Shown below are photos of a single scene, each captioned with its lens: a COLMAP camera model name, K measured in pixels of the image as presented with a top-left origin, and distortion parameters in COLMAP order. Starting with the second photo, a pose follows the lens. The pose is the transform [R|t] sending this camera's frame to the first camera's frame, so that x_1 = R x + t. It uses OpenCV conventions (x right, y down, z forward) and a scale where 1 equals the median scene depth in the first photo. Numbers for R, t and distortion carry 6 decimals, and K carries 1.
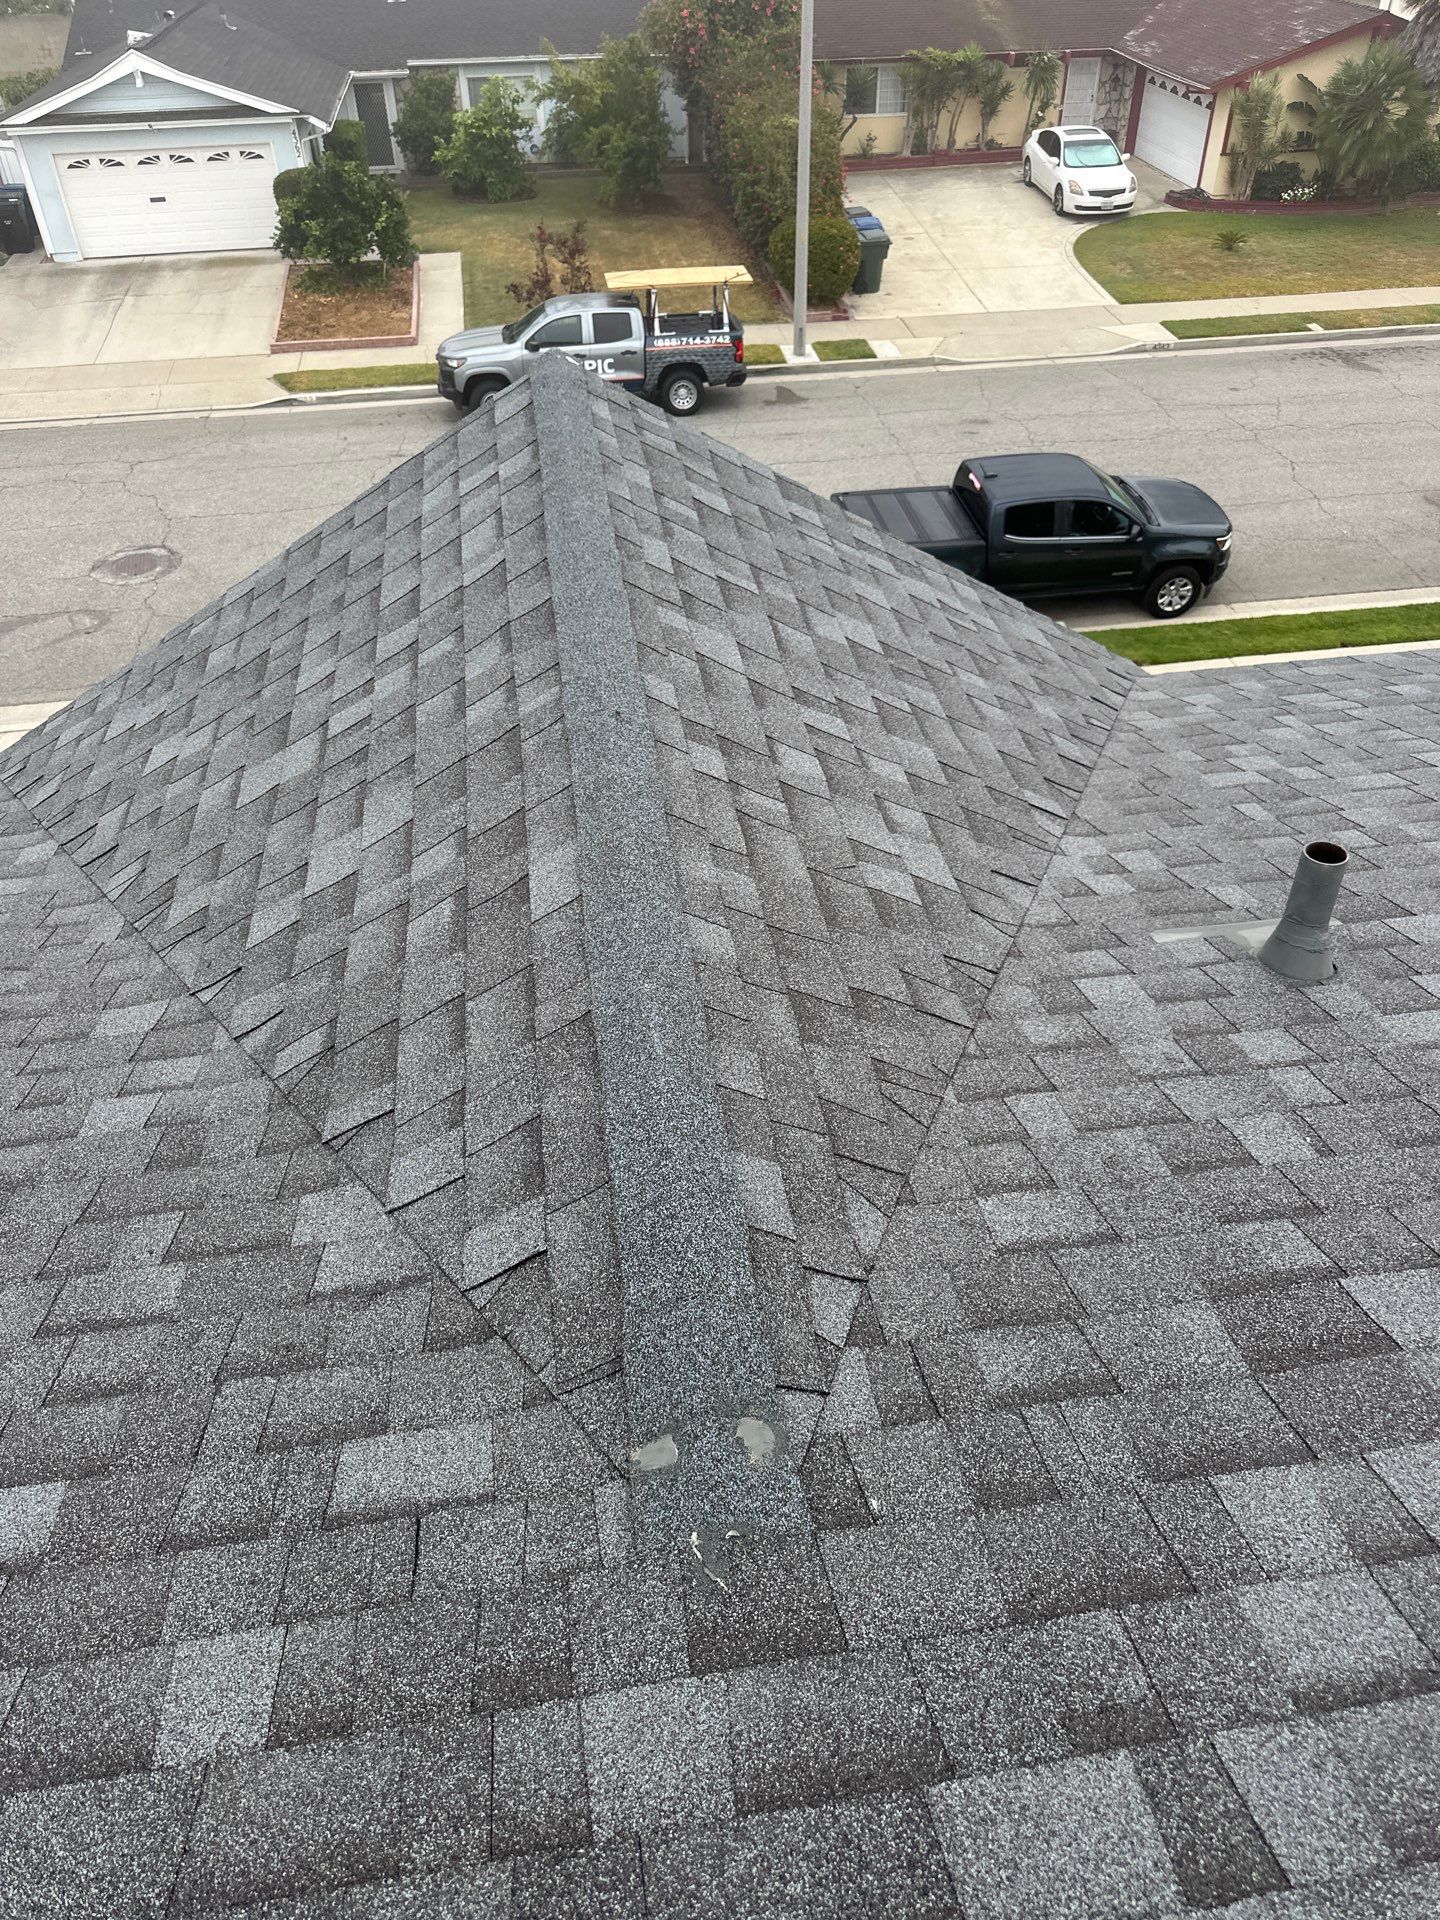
lens RADIAL K [[1377.3, 0, 720.0], [0, 1377.3, 952.6], [0, 0, 1]] dist [-0.002517, -0.004495]
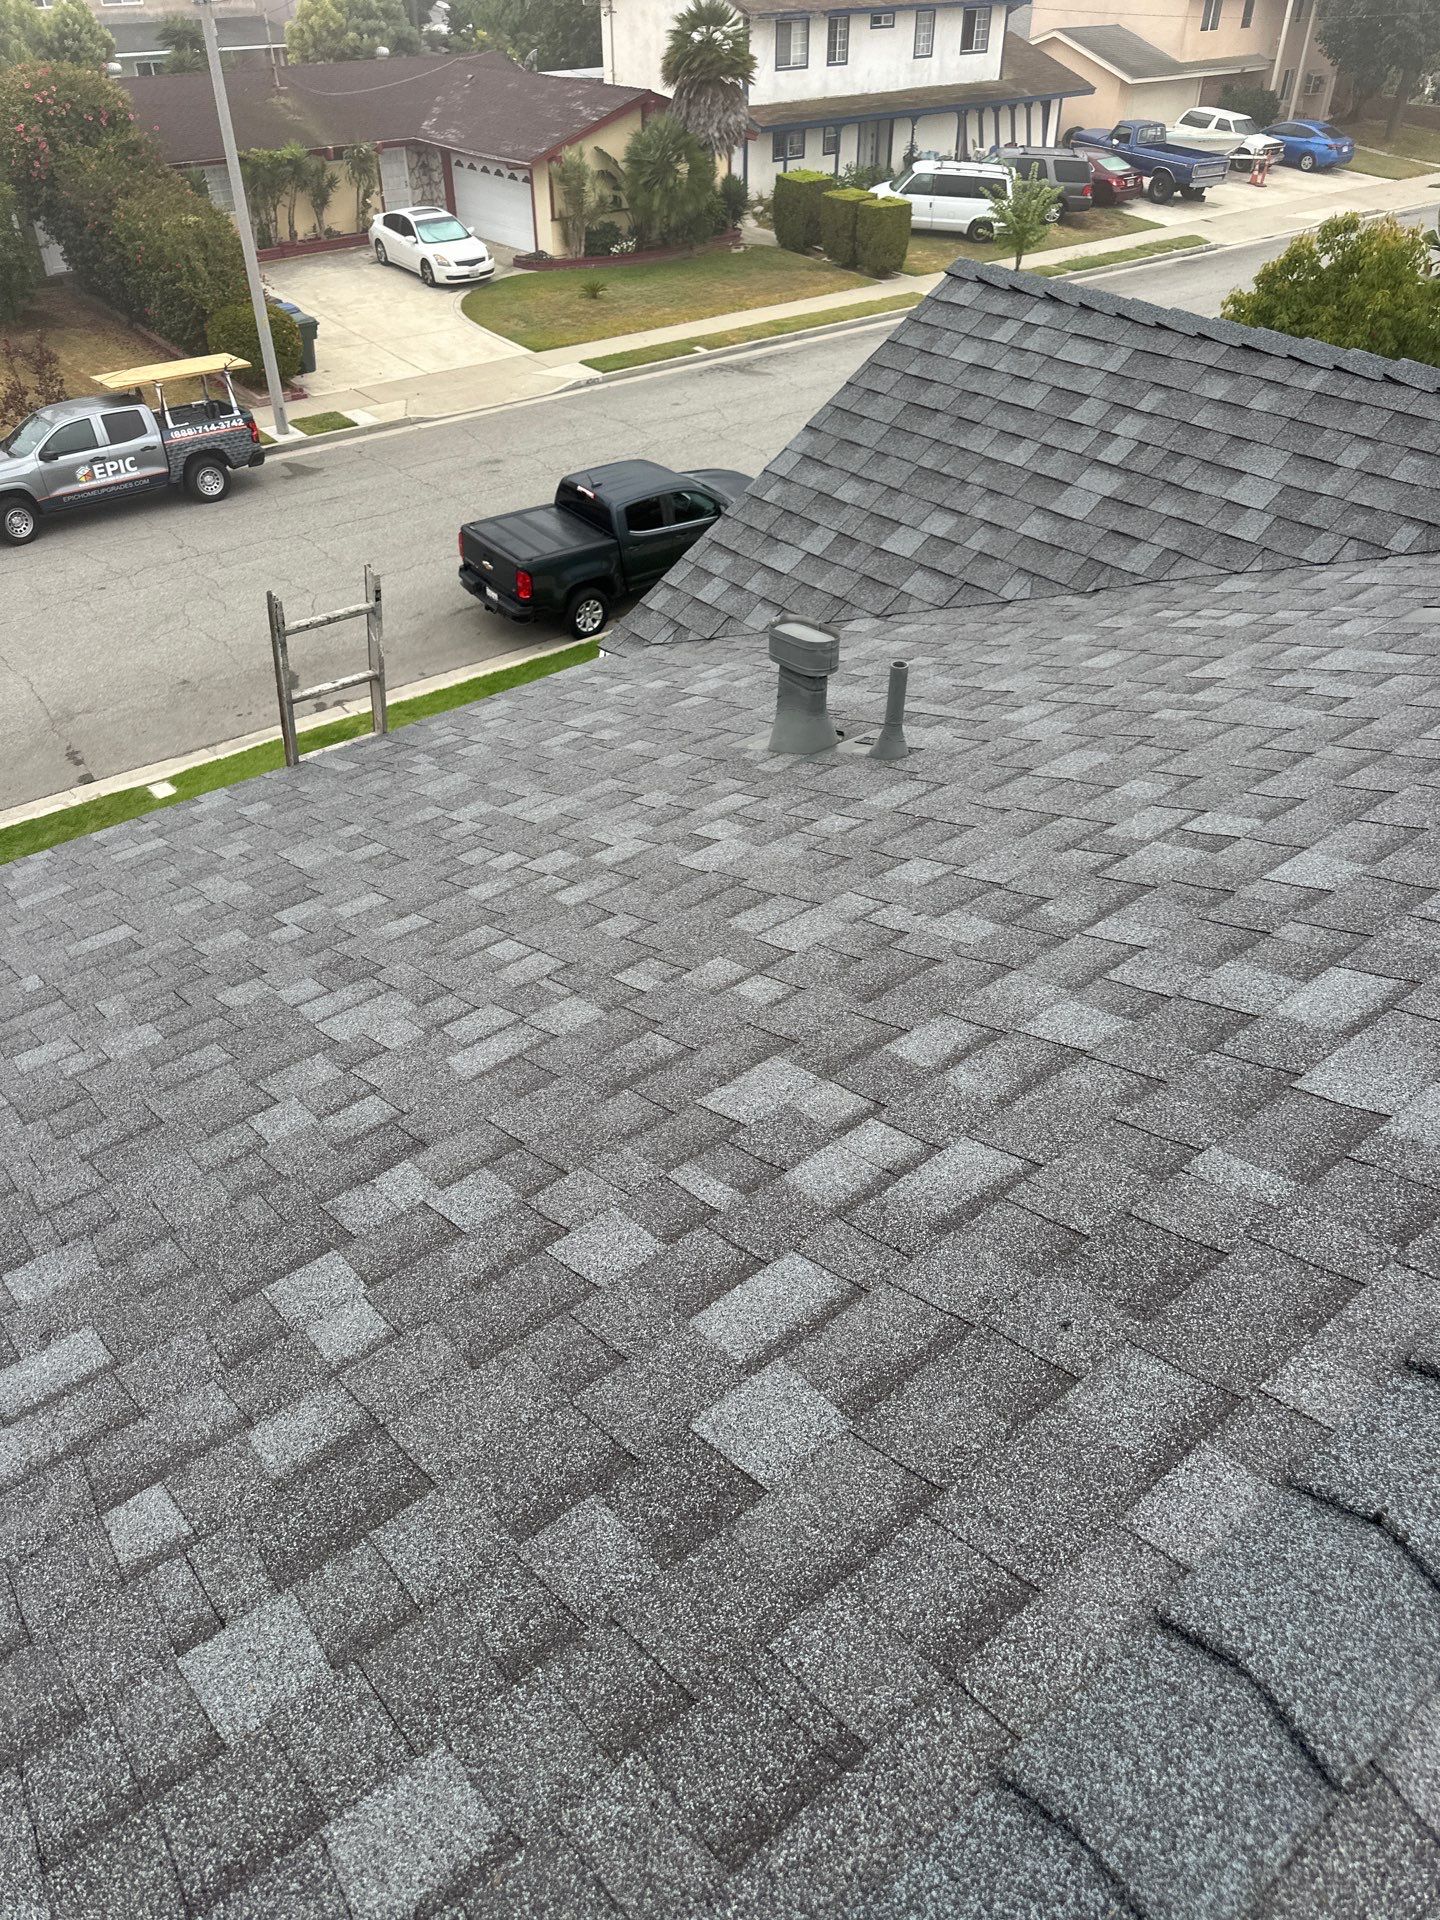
lens RADIAL K [[1348.9, 0, 721.2], [0, 1348.9, 963.7], [0, 0, 1]] dist [0.004686, -0.010179]
pose [[0.870338, -0.299923, 0.390587, -0.145244], [0.315555, 0.948572, 0.025241, 0.020684], [-0.378070, 0.101283, 0.920220, -0.019875]]
